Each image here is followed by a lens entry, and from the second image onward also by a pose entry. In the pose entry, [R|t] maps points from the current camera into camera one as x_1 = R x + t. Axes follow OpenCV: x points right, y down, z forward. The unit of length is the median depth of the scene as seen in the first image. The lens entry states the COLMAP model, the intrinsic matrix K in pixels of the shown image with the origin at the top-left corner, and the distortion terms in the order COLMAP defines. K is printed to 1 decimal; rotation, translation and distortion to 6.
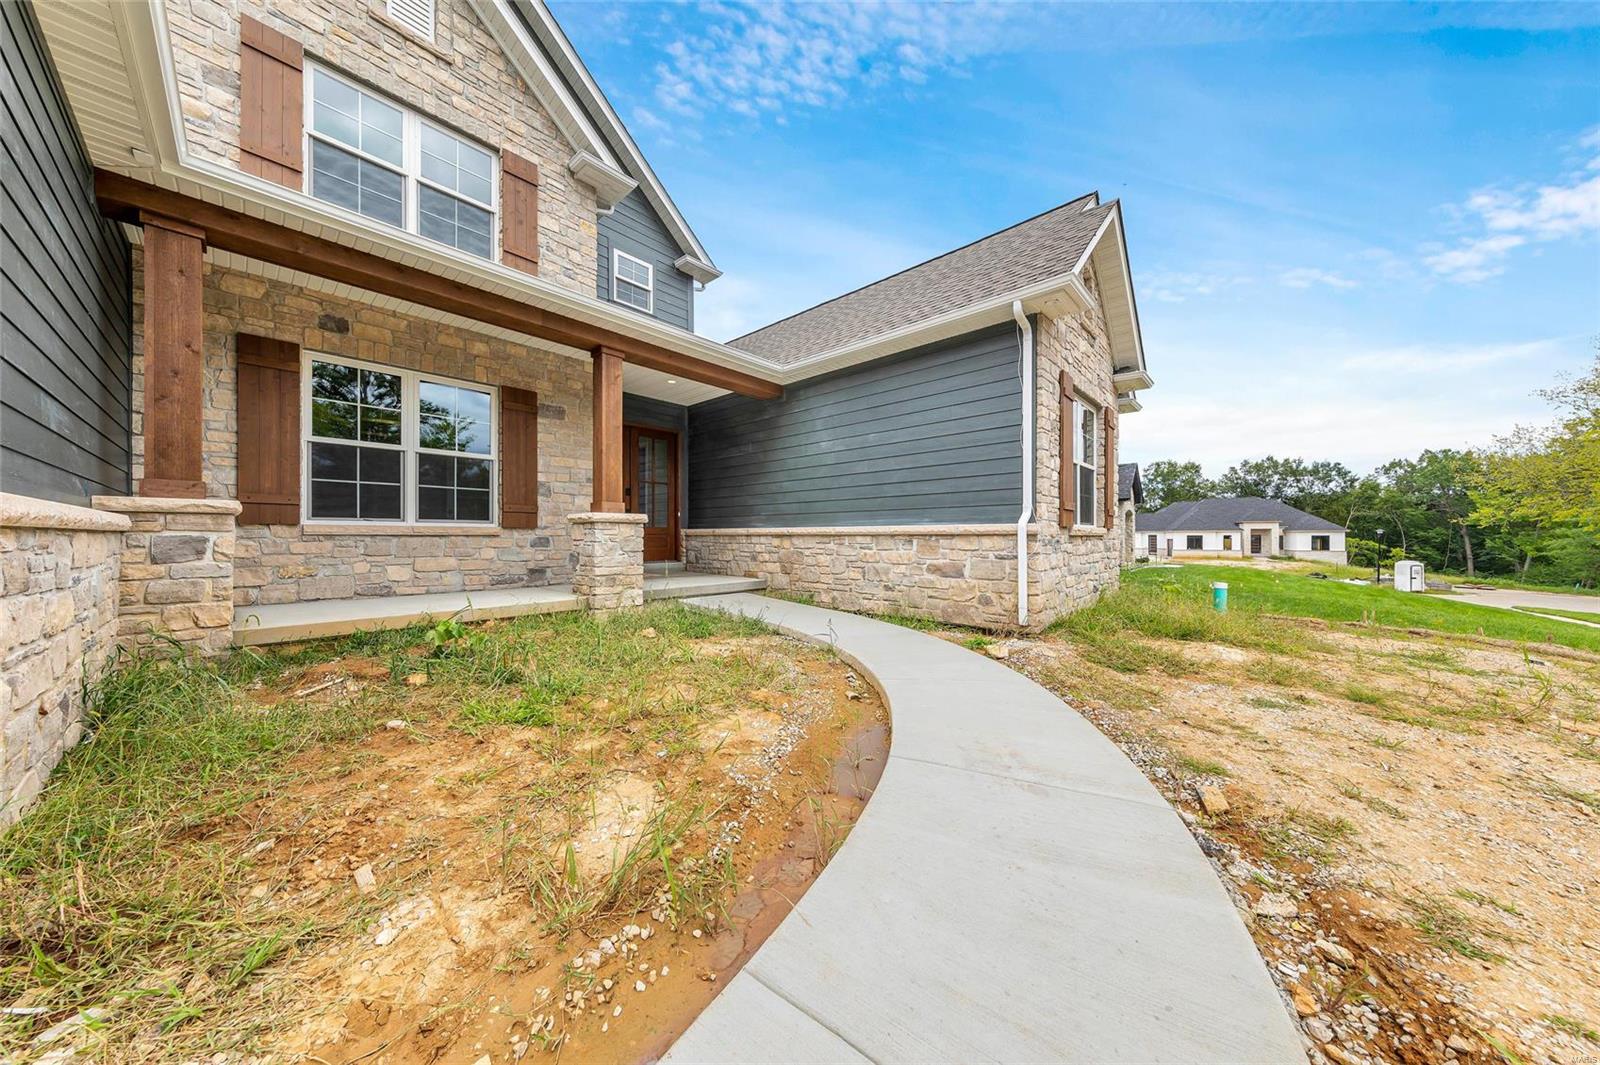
lens RADIAL K [[501.9, 0, 796.5], [0, 501.9, 535.9], [0, 0, 1]] dist [0.001443, -0.000024]
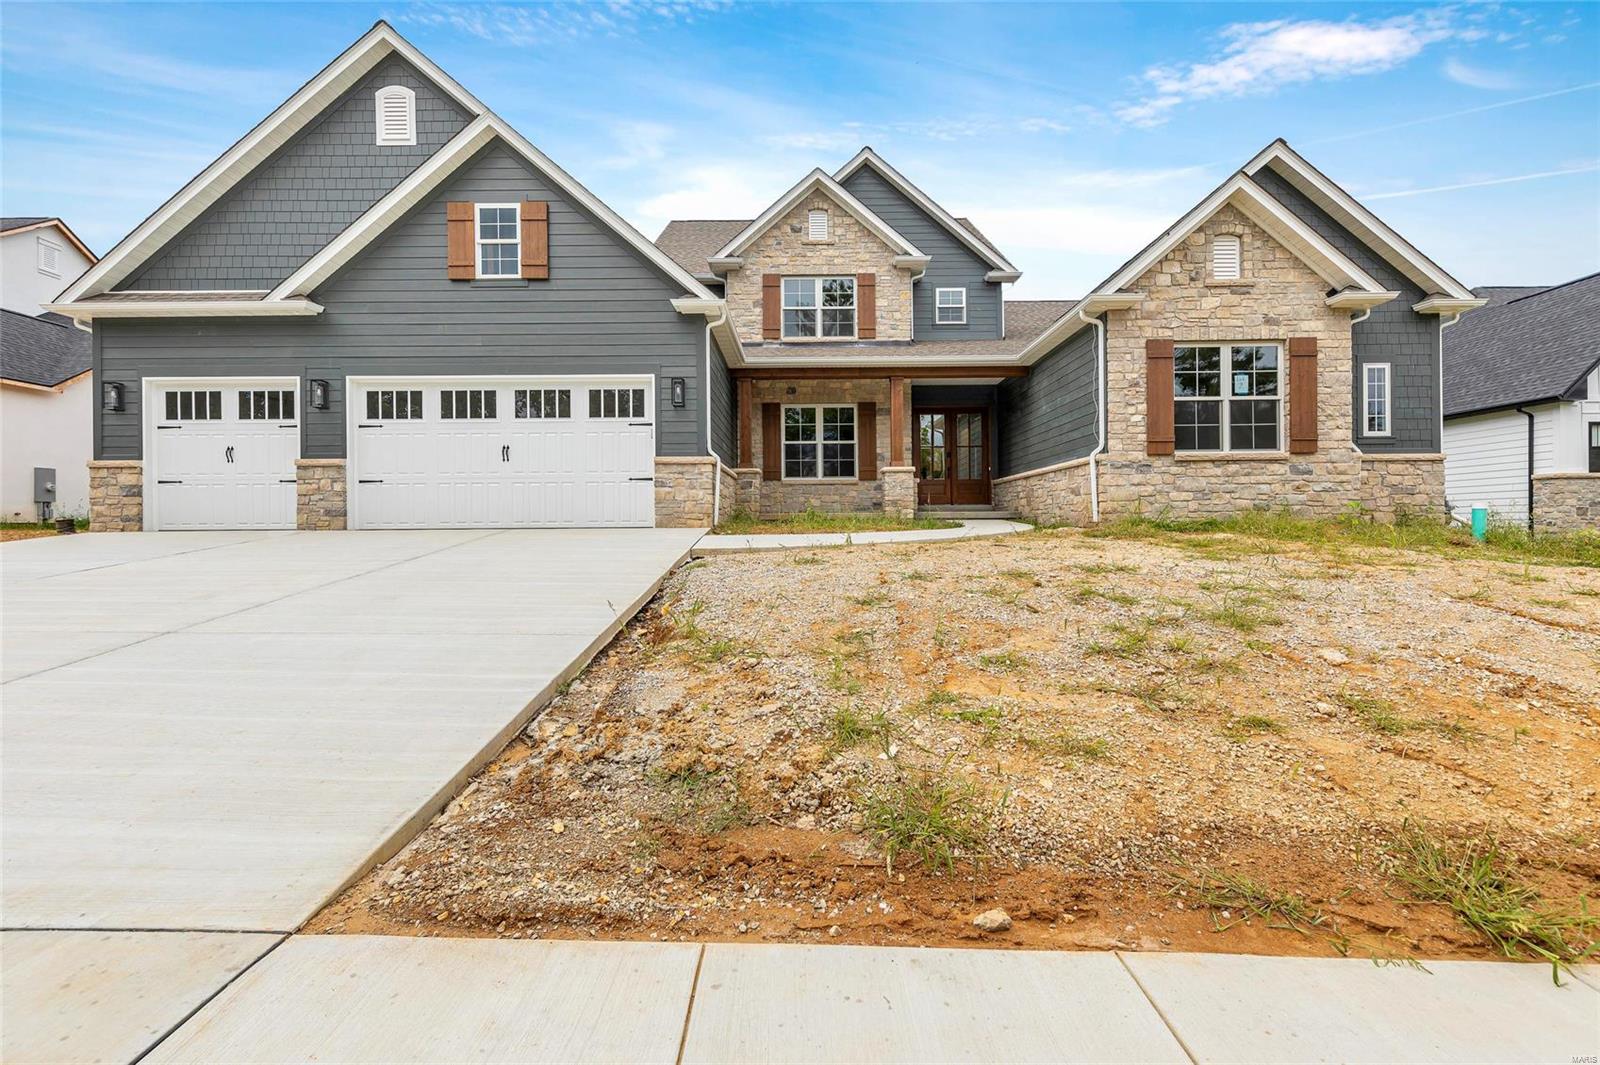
lens RADIAL K [[726.1, 0, 787.7], [0, 726.1, 532.2], [0, 0, 1]] dist [-0.000469, 0.000679]
pose [[0.655749, -0.000278, -0.754979, 1.196079], [0.006811, 0.999961, 0.005548, 0.152779], [0.754948, -0.008780, 0.655726, -0.901870]]
